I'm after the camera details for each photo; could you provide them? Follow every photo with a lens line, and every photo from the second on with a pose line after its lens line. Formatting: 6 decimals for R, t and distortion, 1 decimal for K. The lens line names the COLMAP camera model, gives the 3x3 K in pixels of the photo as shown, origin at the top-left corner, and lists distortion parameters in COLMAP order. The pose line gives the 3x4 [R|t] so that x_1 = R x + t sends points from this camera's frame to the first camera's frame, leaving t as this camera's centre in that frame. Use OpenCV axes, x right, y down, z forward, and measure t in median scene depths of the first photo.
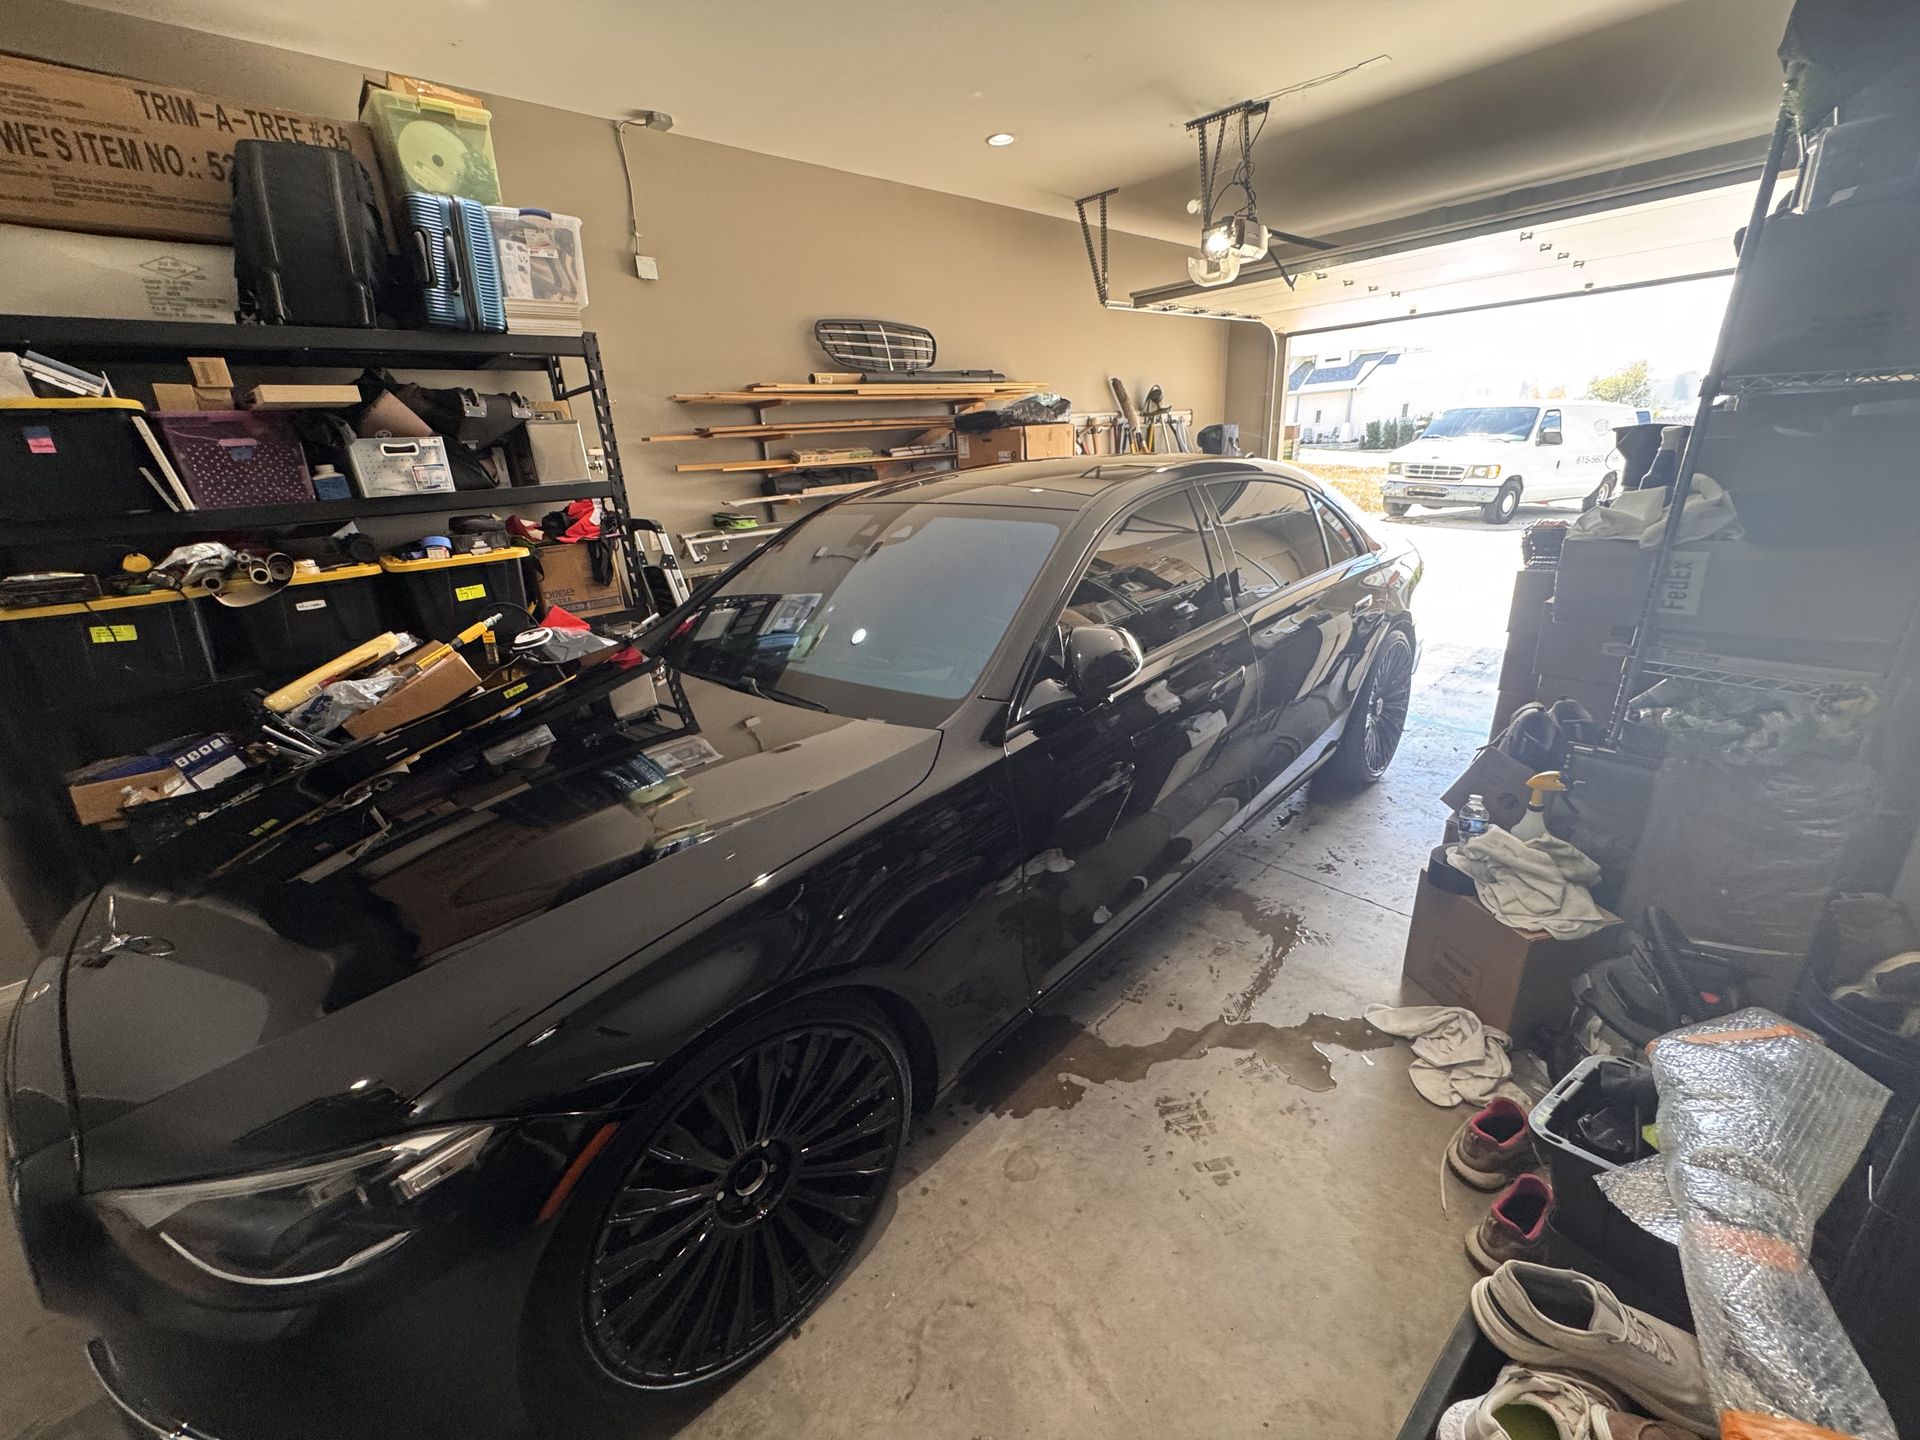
lens RADIAL K [[772.9, 0, 961.1], [0, 772.9, 722.8], [0, 0, 1]] dist [-0.002992, -0.000084]
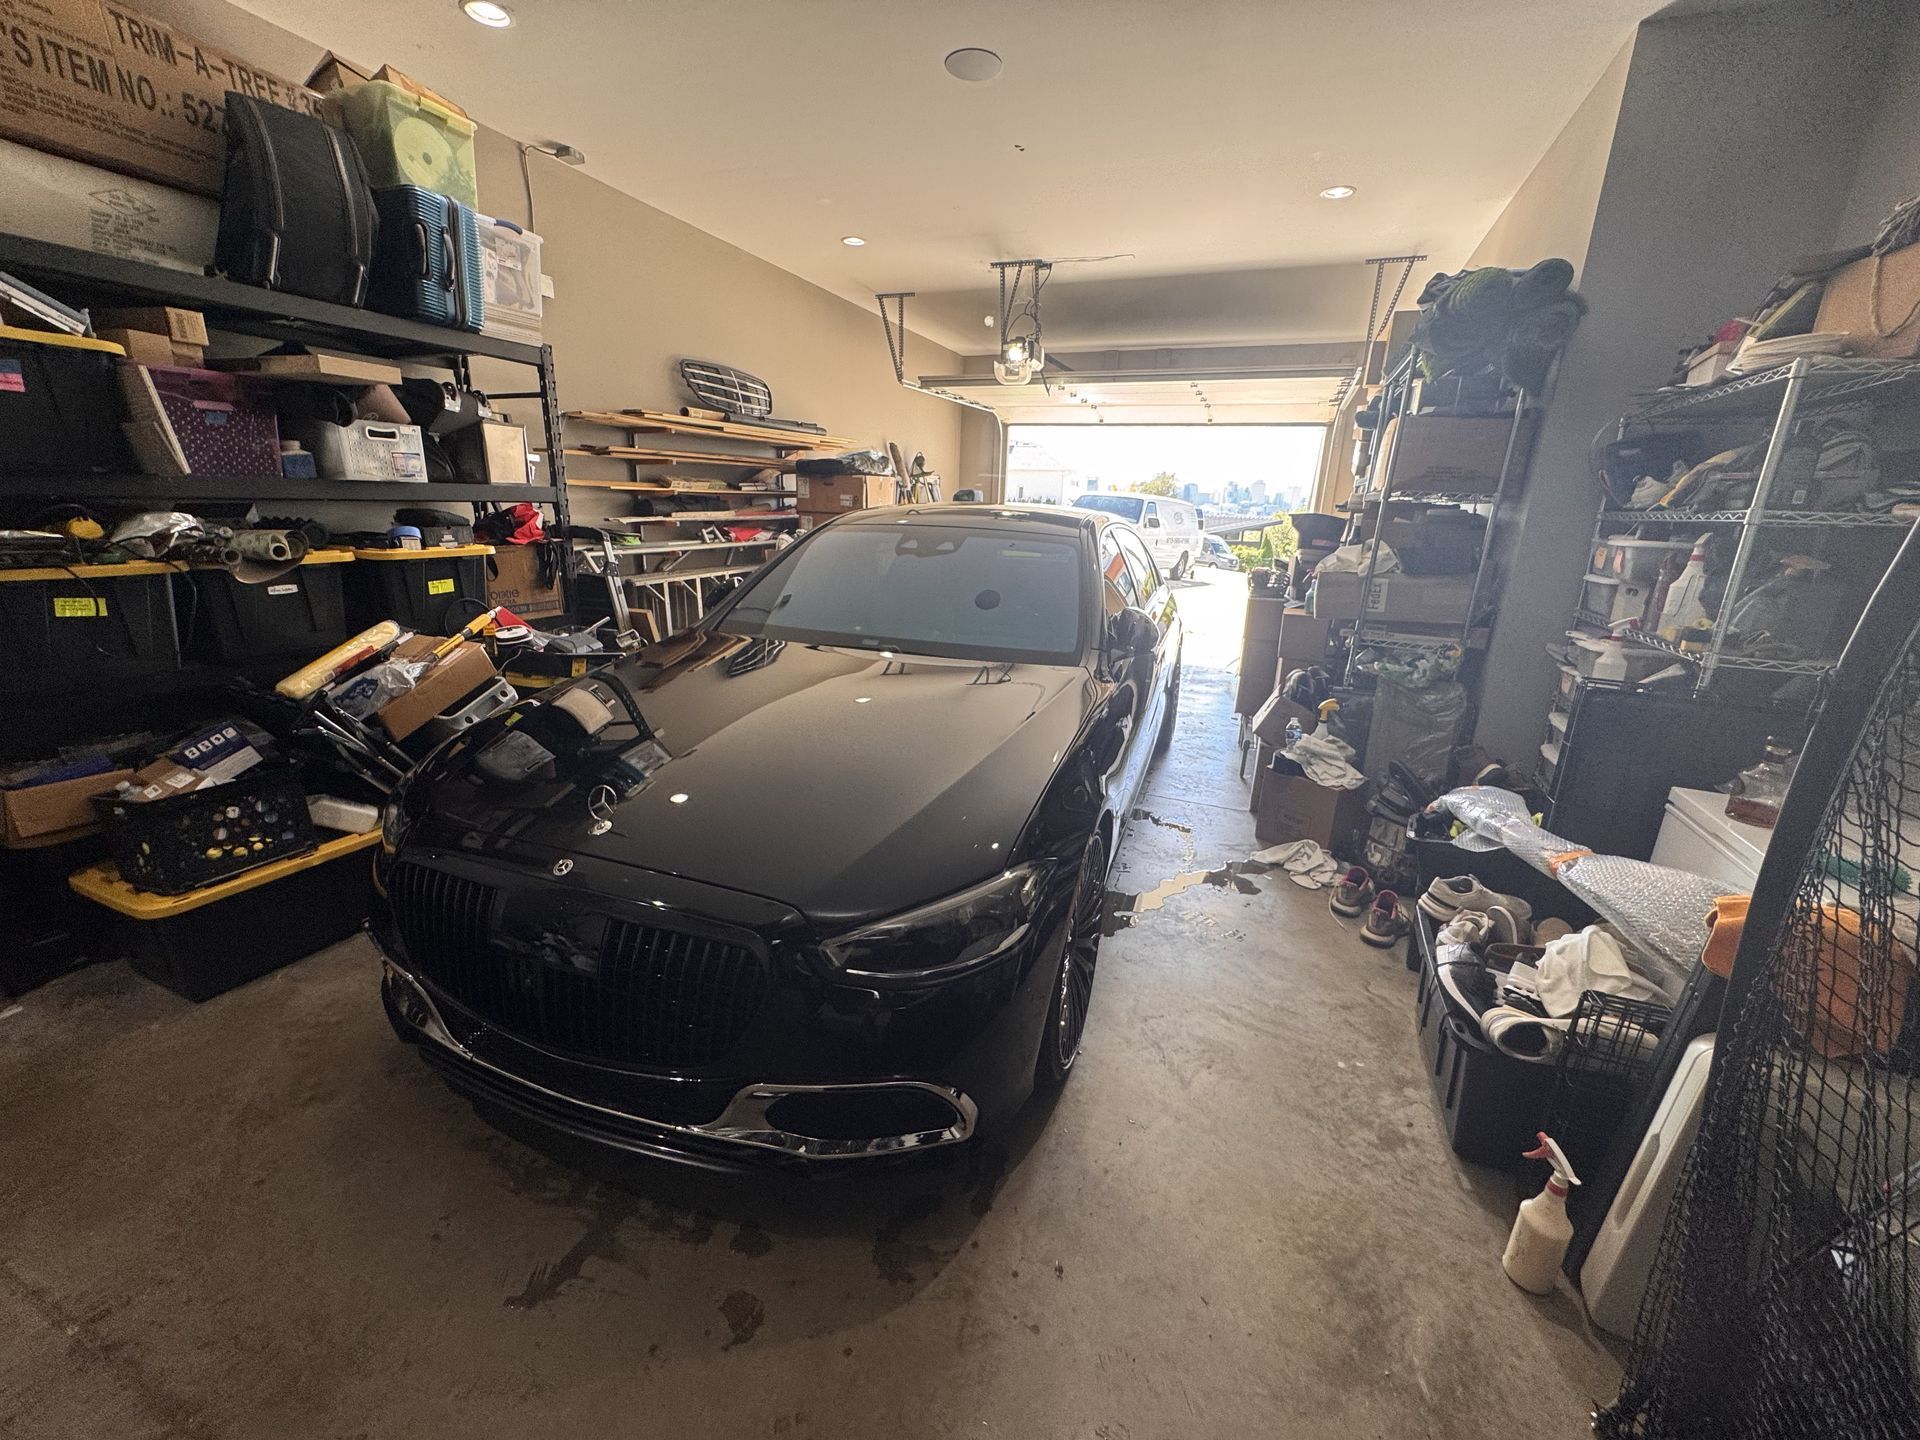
lens RADIAL K [[772.9, 0, 955.2], [0, 772.9, 725.9], [0, 0, 1]] dist [-0.002992, -0.000084]
pose [[0.901143, -0.037721, 0.431879, -0.535281], [0.065453, 0.996626, -0.049526, 0.106997], [-0.428553, 0.072898, 0.900571, -0.152191]]
